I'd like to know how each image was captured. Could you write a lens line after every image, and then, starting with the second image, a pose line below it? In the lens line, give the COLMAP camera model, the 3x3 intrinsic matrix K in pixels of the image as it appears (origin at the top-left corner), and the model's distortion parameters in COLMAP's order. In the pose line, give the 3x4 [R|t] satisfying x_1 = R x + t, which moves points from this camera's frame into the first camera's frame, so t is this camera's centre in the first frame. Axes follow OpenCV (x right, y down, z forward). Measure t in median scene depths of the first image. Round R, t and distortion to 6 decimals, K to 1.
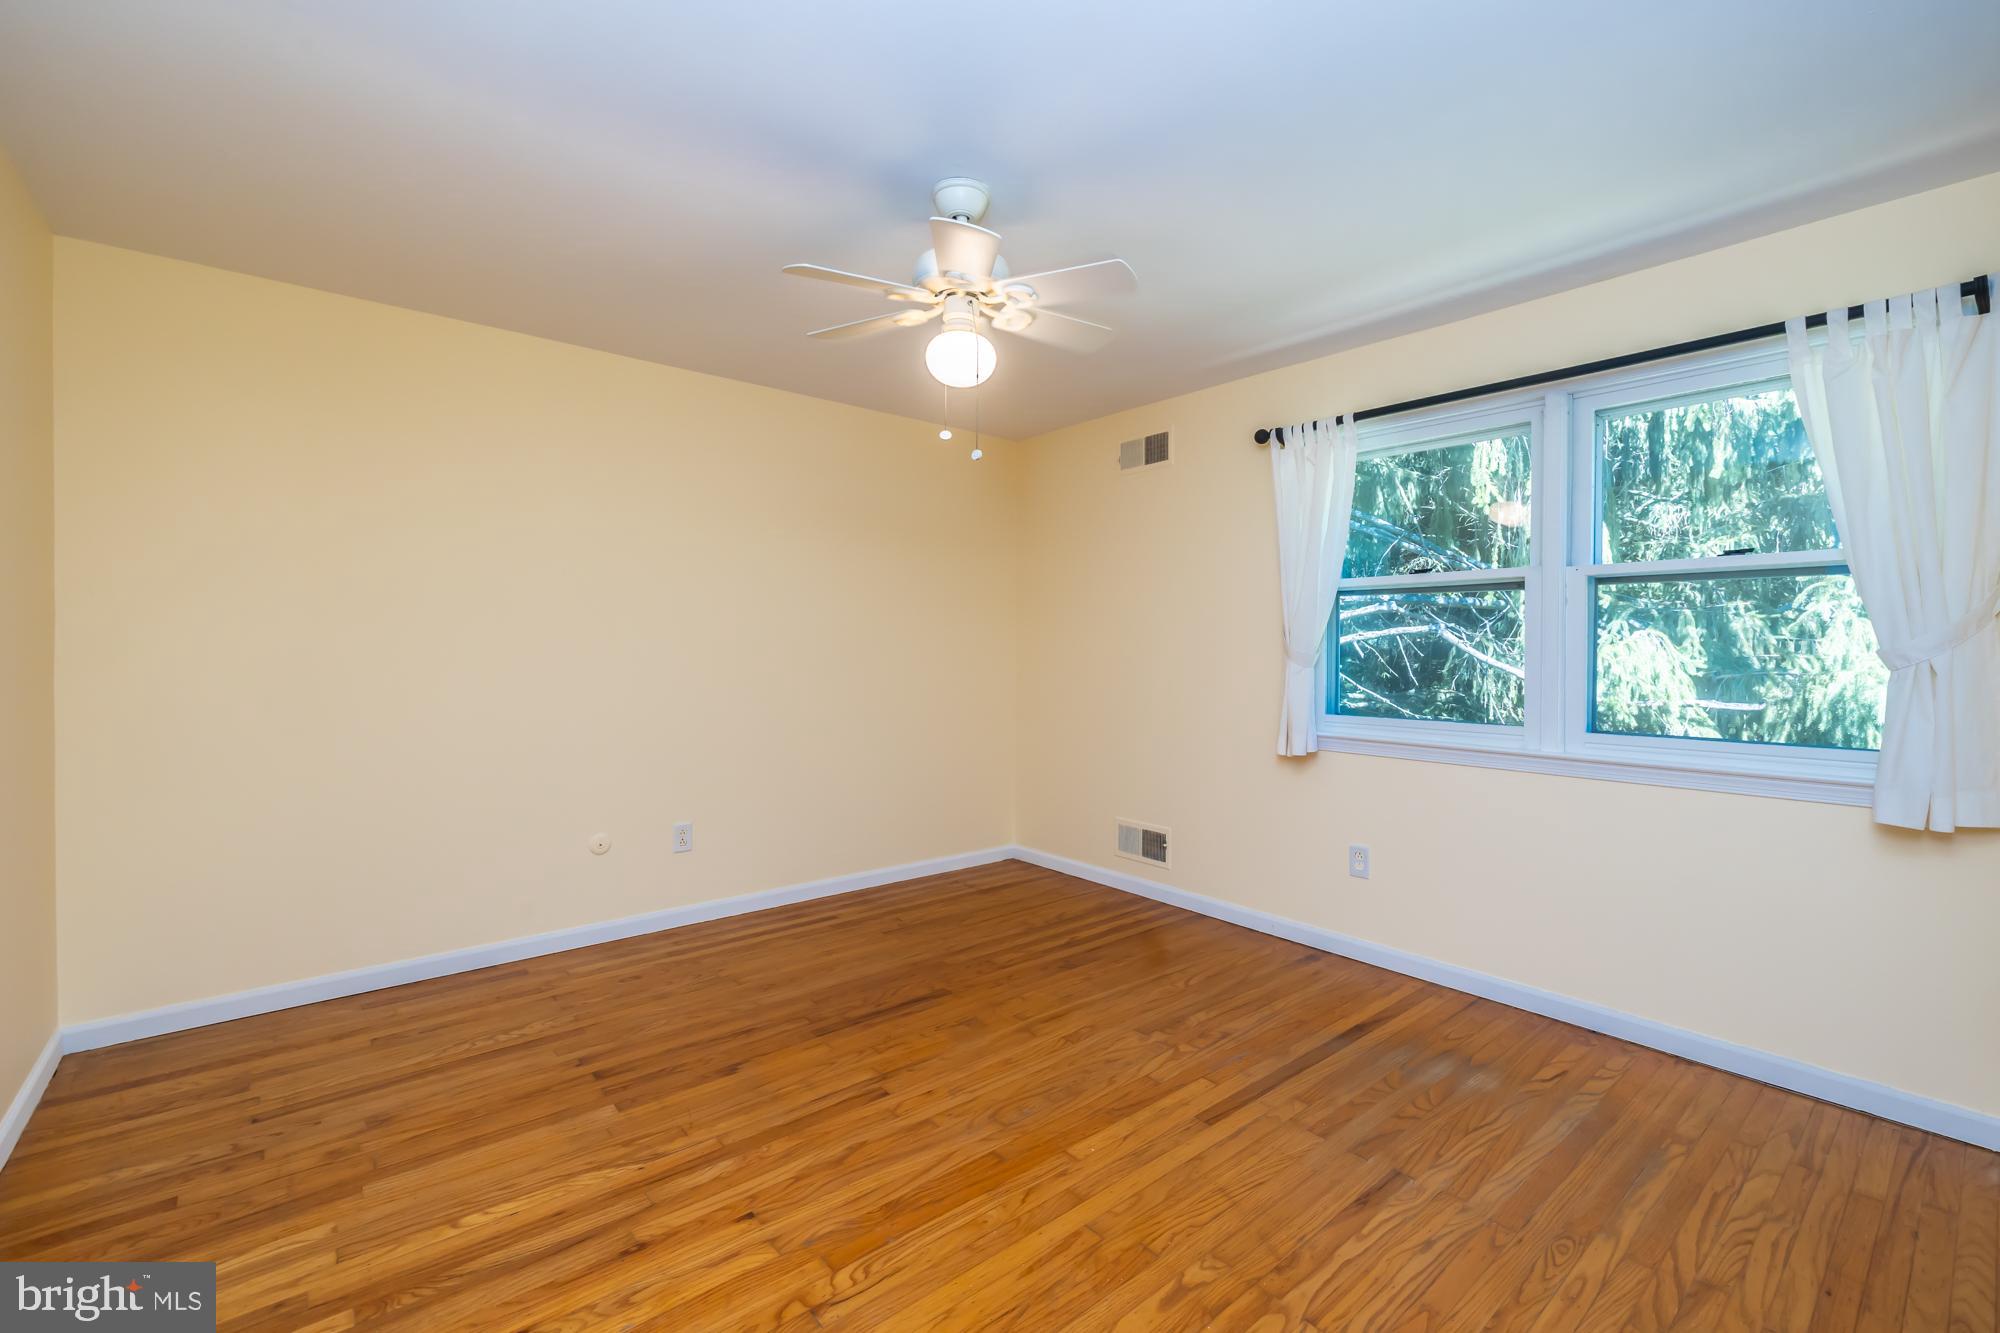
lens RADIAL K [[859.9, 0, 993.2], [0, 859.9, 648.2], [0, 0, 1]] dist [0.002982, -0.001193]
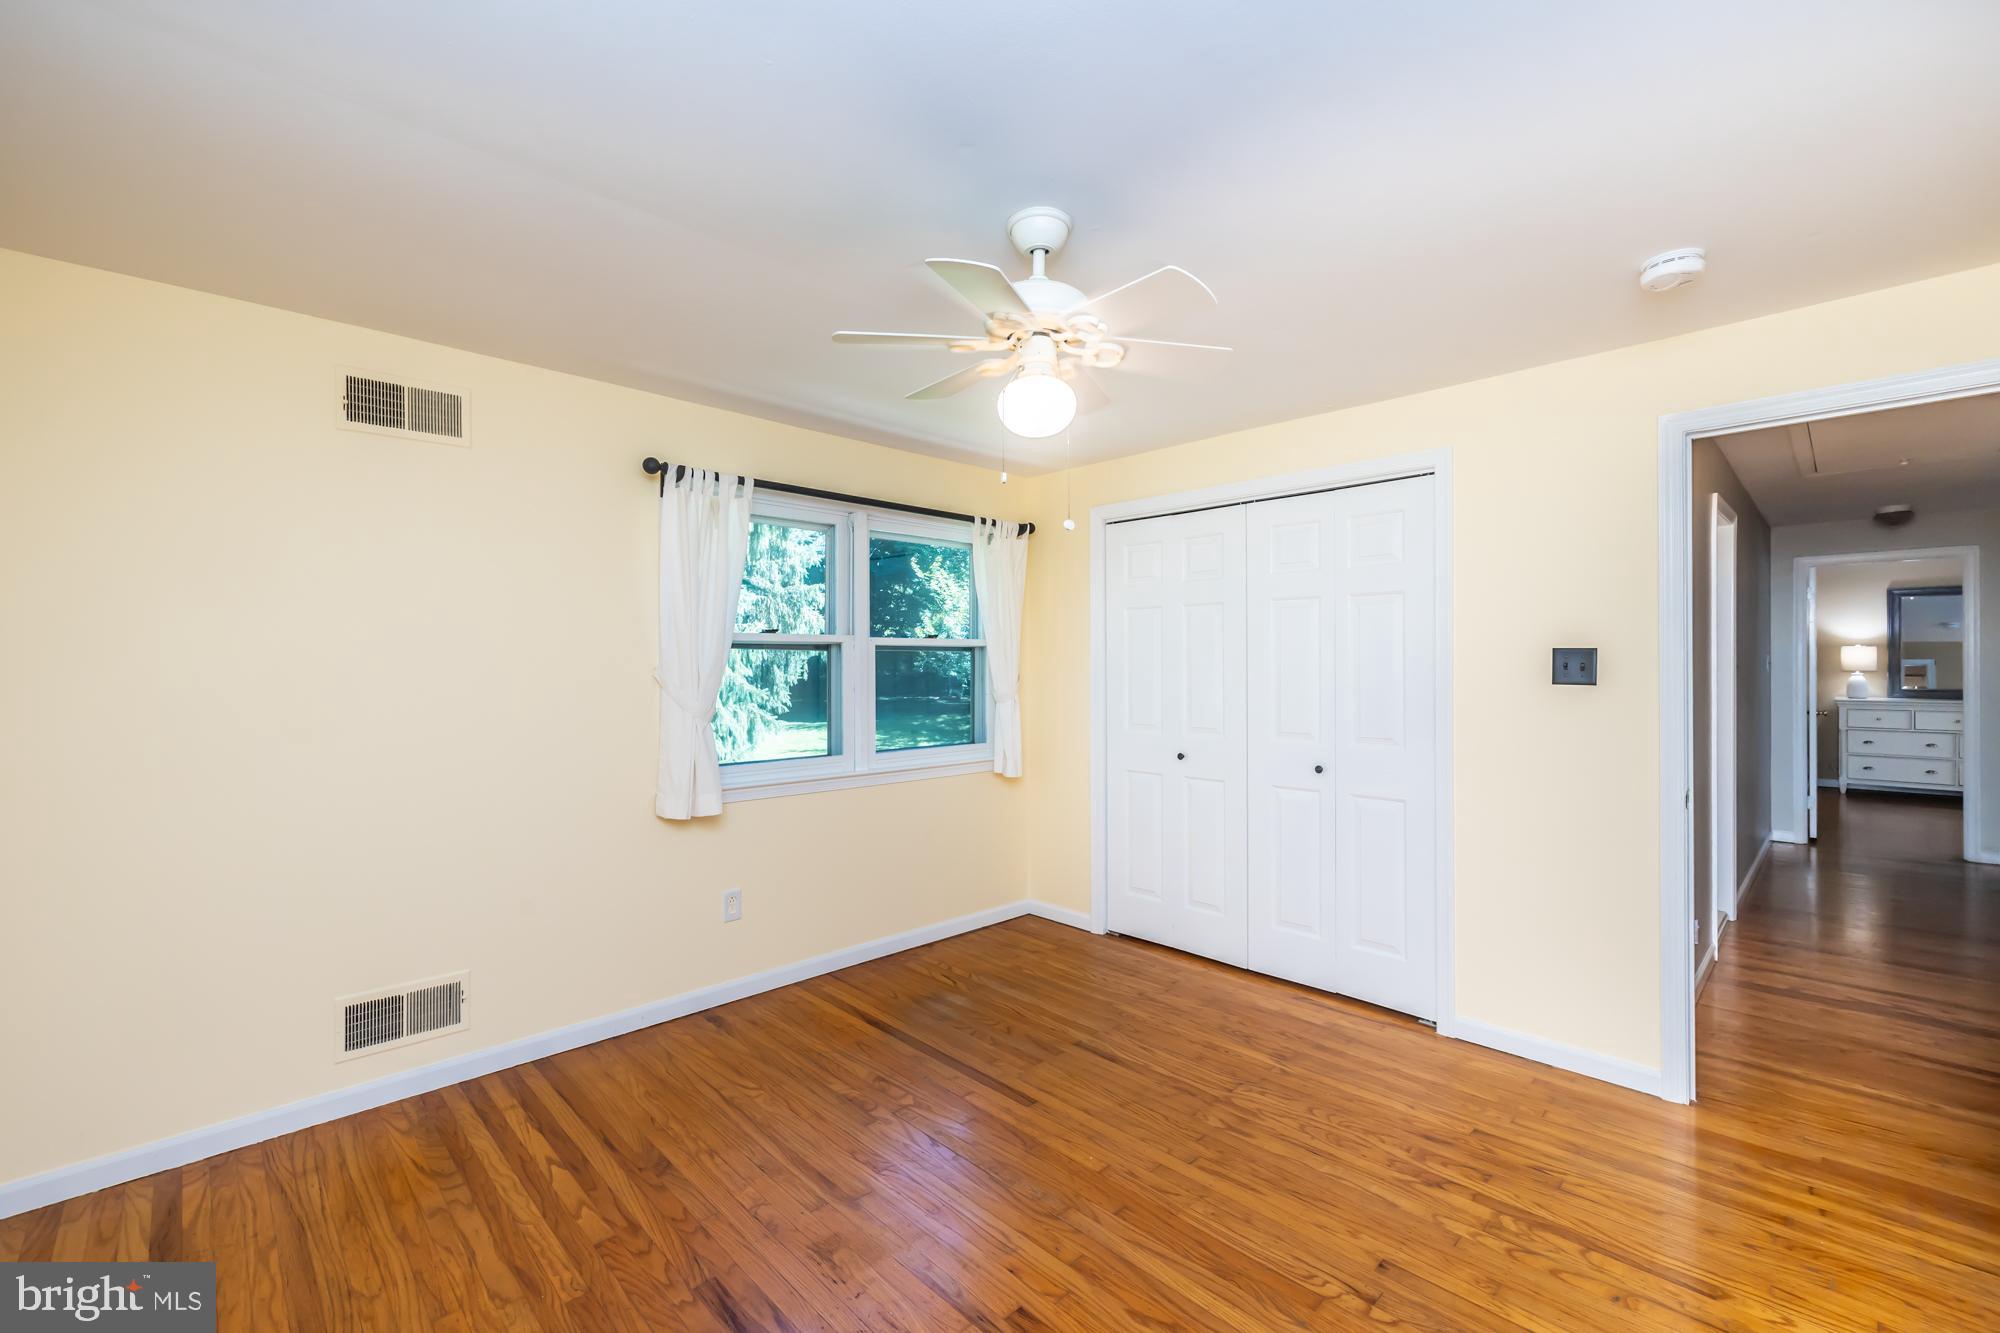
lens RADIAL K [[859.9, 0, 988.6], [0, 859.9, 671.2], [0, 0, 1]] dist [0.002982, -0.001193]
pose [[-0.087128, -0.016725, 0.996057, -0.889410], [0.000459, 0.999858, 0.016829, -0.076134], [-0.996197, 0.001924, -0.087108, 1.093157]]
